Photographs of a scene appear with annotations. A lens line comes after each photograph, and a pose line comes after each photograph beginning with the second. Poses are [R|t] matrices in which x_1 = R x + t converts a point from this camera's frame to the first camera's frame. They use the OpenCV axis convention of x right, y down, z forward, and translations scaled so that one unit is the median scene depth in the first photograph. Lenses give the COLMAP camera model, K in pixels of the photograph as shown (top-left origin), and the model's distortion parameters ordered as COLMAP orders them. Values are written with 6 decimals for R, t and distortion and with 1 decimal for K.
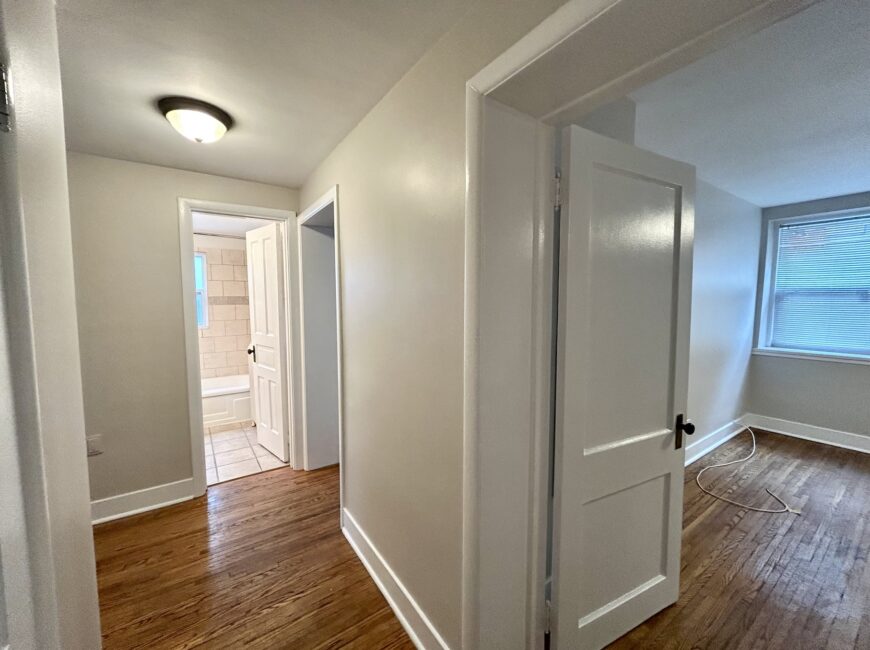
lens RADIAL K [[354.1, 0, 431.6], [0, 354.1, 325.6], [0, 0, 1]] dist [-0.000110, 0.000270]
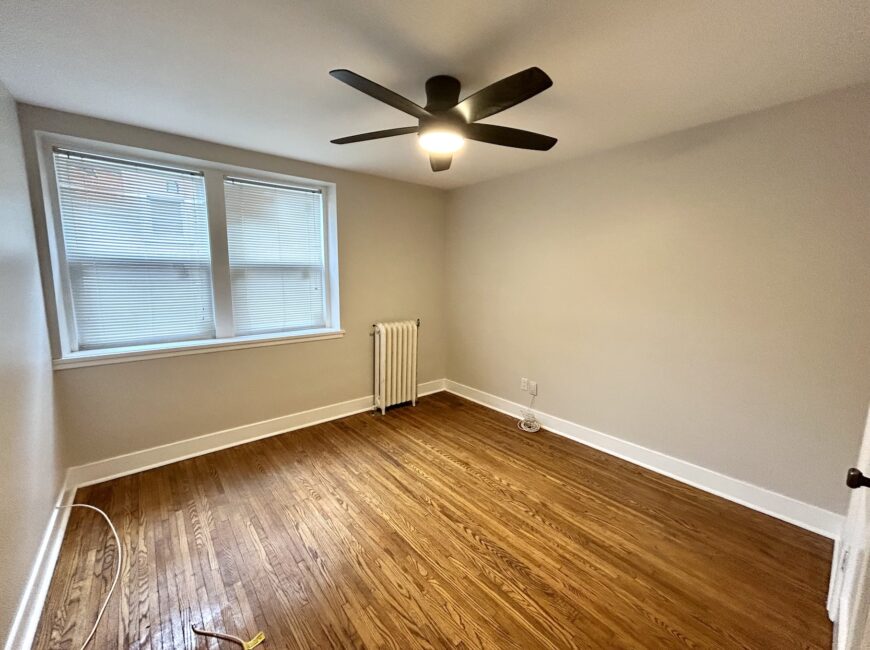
lens RADIAL K [[354.1, 0, 431.6], [0, 354.1, 325.6], [0, 0, 1]] dist [-0.000110, 0.000270]
pose [[-0.082175, -0.140817, 0.986619, 0.338109], [0.070934, 0.986630, 0.146727, -0.035508], [-0.994090, 0.082042, -0.071087, 0.482028]]
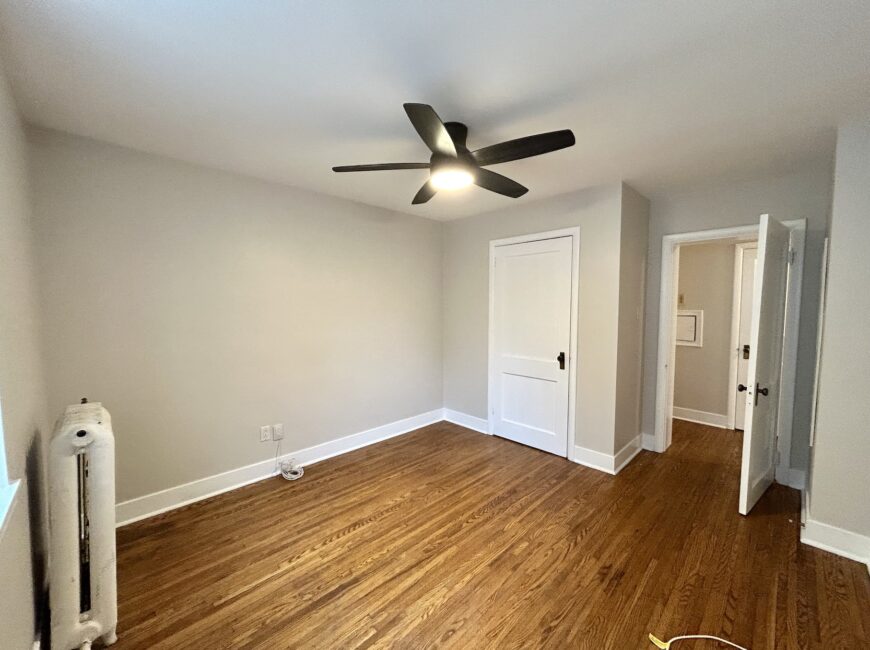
lens RADIAL K [[354.1, 0, 431.6], [0, 354.1, 325.6], [0, 0, 1]] dist [-0.000110, 0.000270]
pose [[-0.986571, 0.011188, -0.162952, 1.049188], [-0.011634, 0.990304, 0.138428, -0.076242], [0.162921, 0.138465, -0.976875, 1.012948]]
